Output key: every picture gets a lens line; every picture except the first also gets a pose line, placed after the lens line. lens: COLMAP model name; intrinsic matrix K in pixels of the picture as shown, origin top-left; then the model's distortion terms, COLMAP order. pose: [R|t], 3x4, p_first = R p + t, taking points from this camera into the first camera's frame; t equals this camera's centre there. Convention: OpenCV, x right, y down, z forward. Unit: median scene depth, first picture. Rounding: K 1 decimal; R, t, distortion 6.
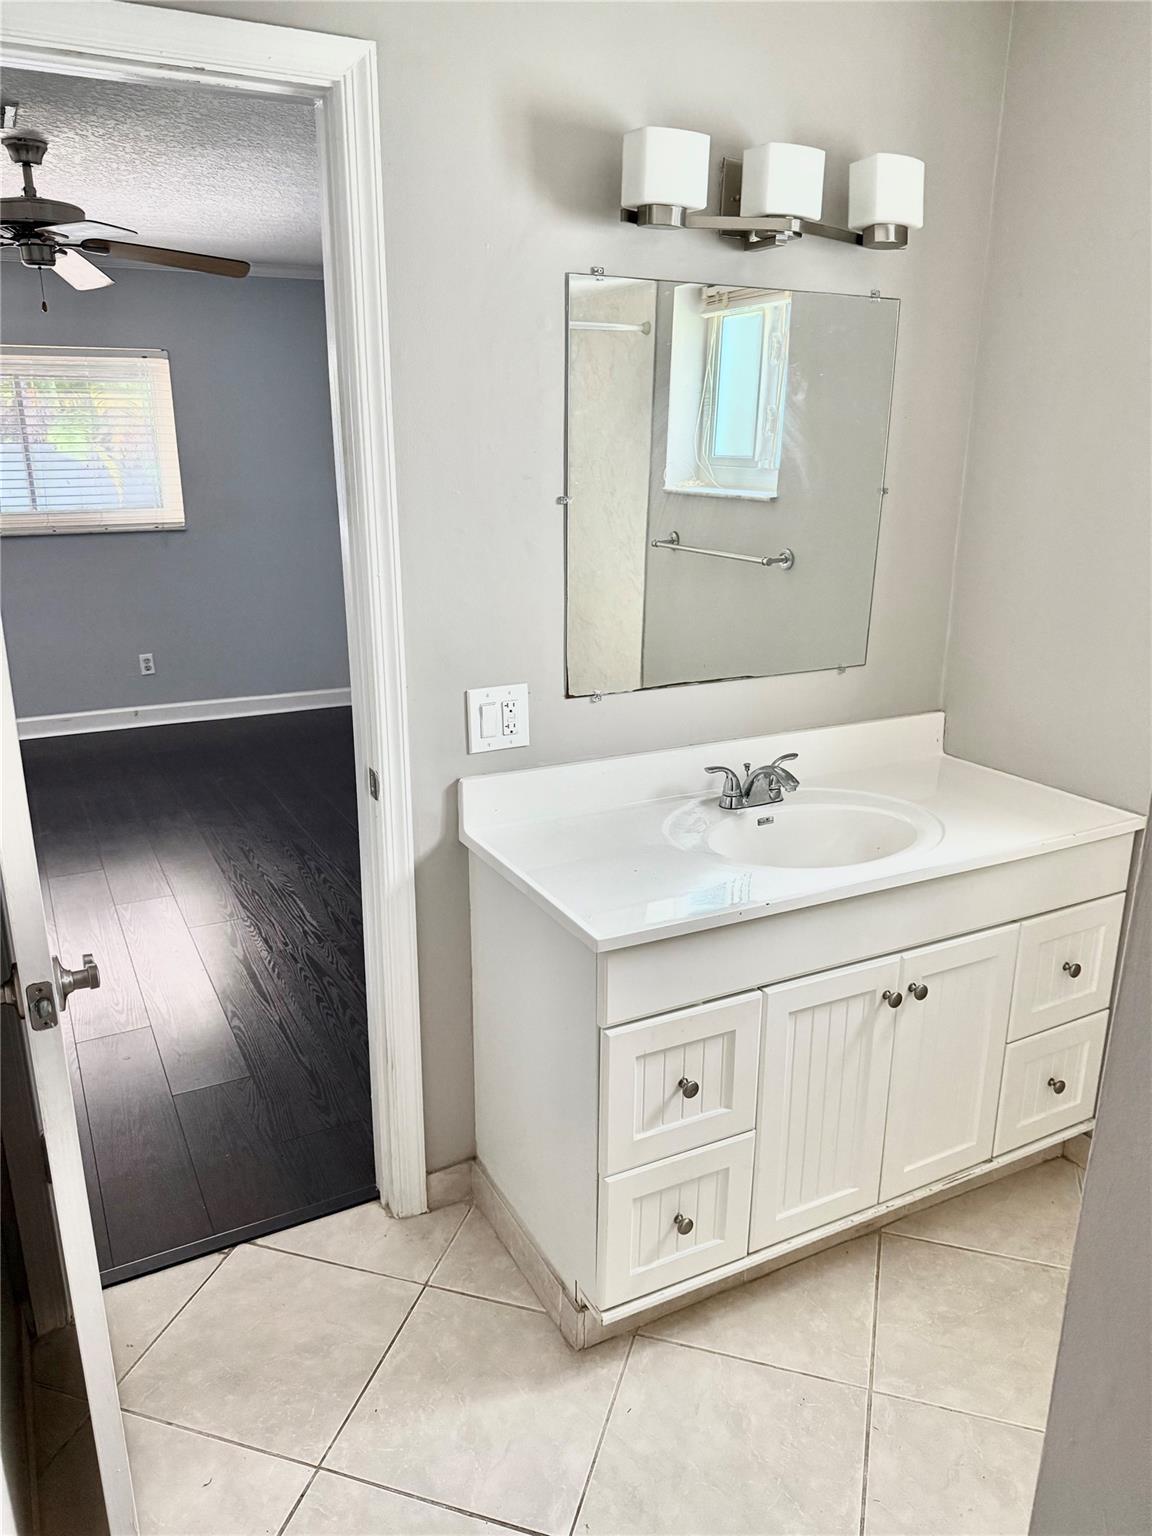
lens RADIAL K [[1108.1, 0, 565.1], [0, 1108.1, 768.8], [0, 0, 1]] dist [0.060709, -0.065754]
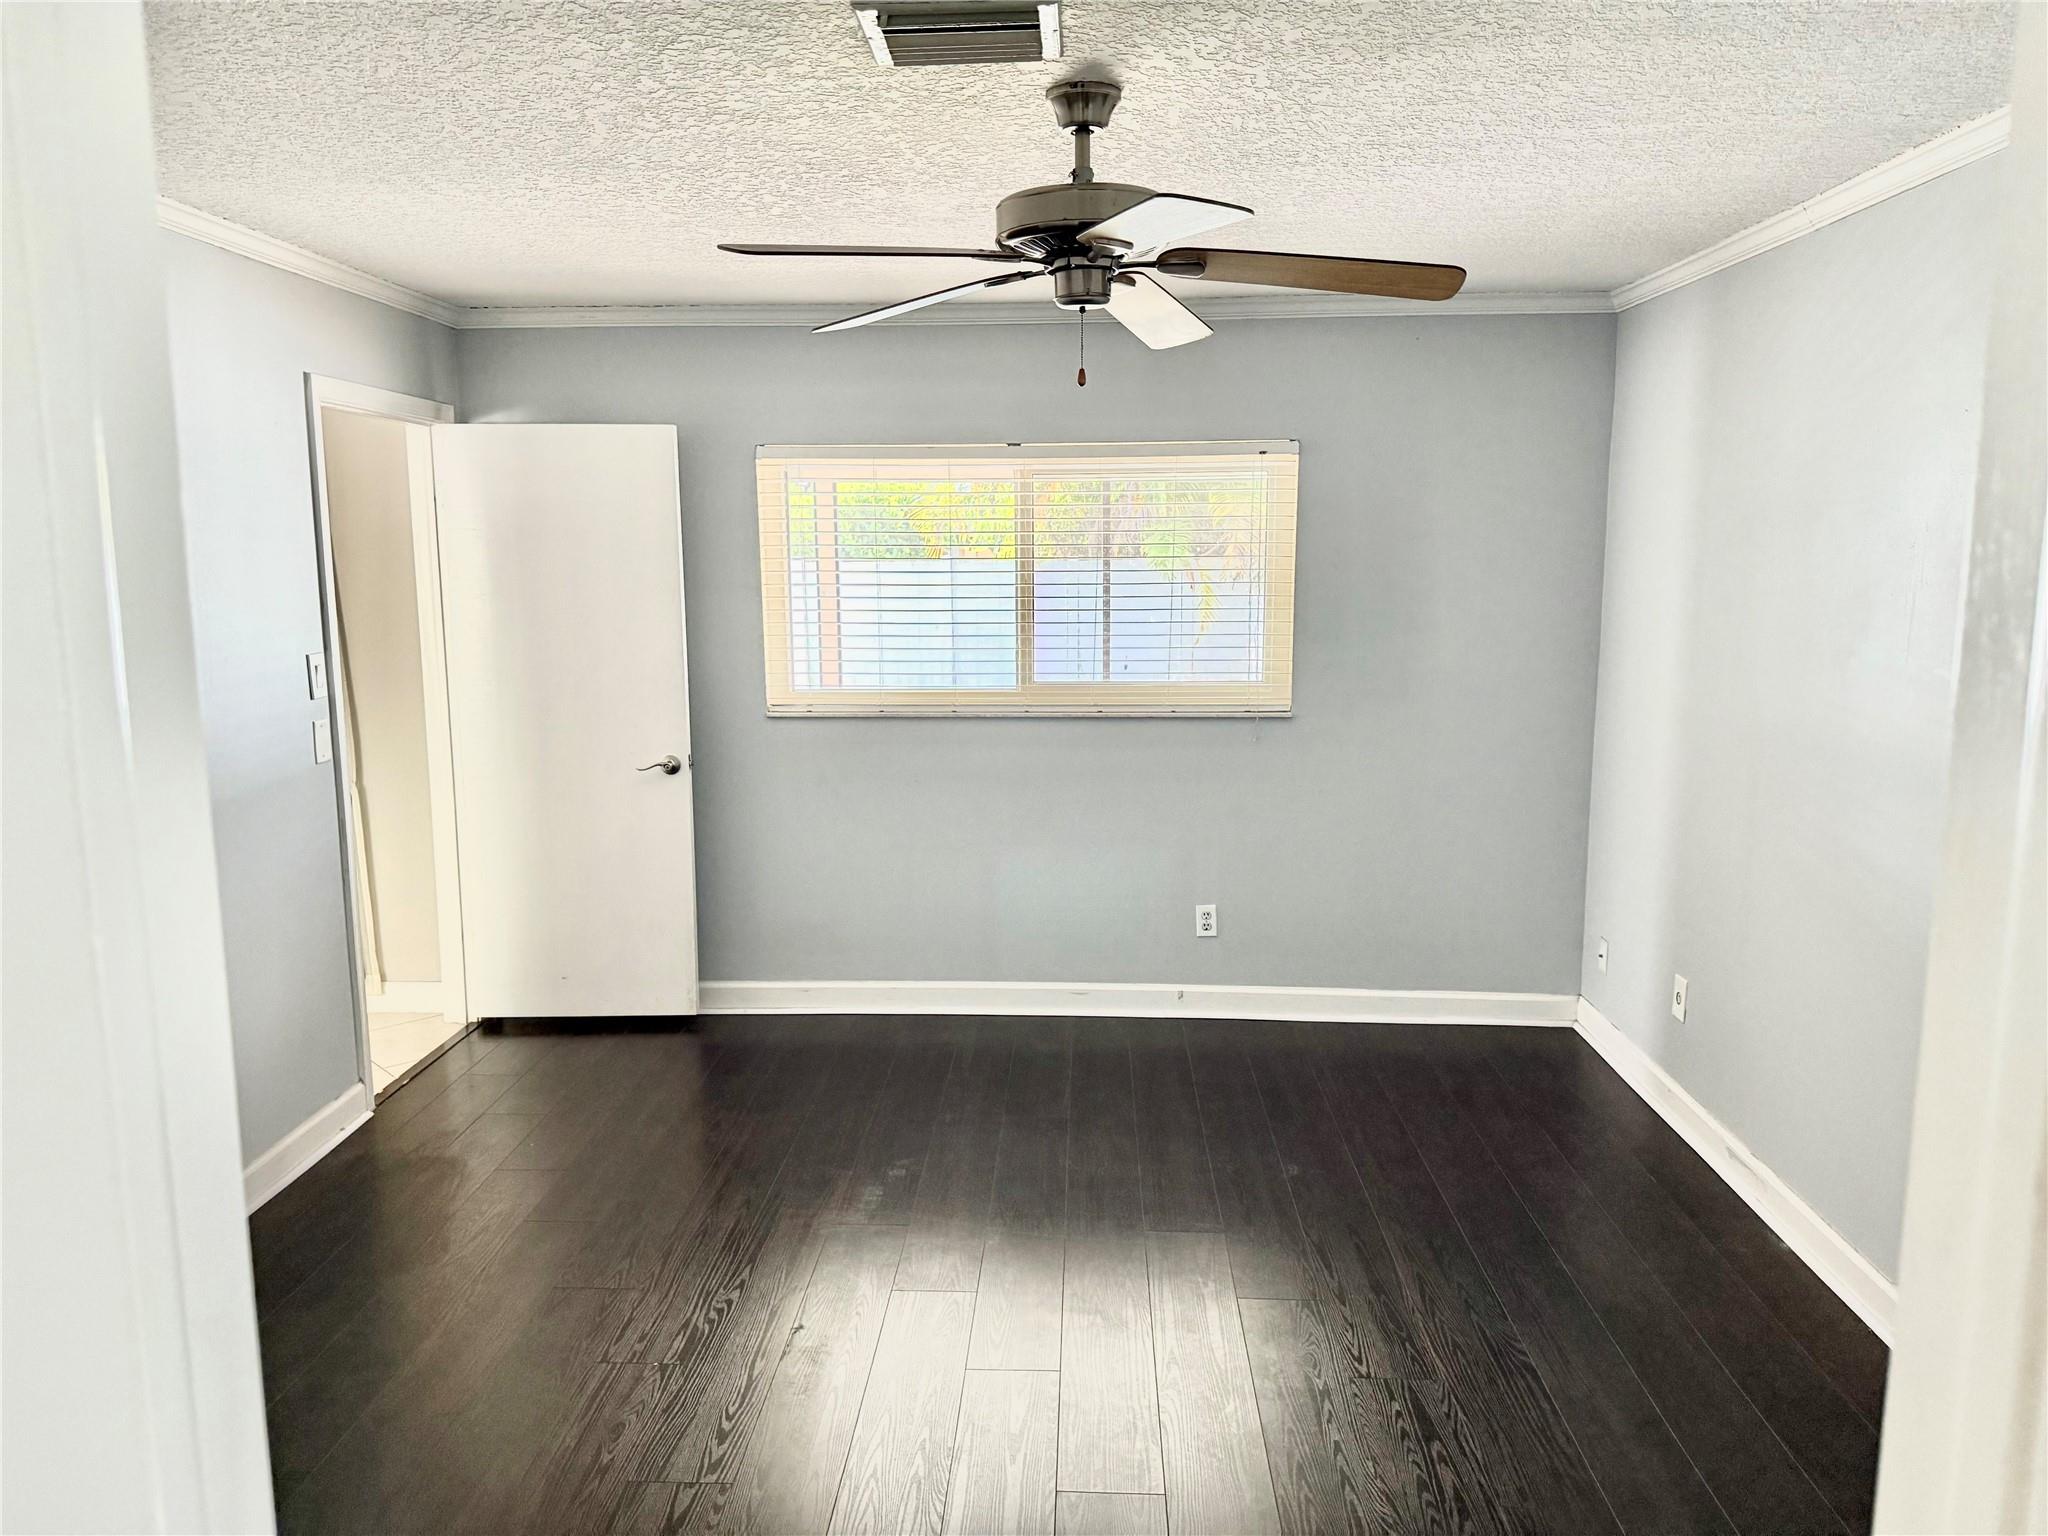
lens RADIAL K [[1477.5, 0, 1029.2], [0, 1477.5, 771.2], [0, 0, 1]] dist [0.060709, -0.065754]
pose [[0.872991, 0.077094, -0.481604, -0.121507], [-0.139640, 0.985601, -0.095350, -0.149232], [0.467319, 0.150491, 0.871186, 0.389453]]
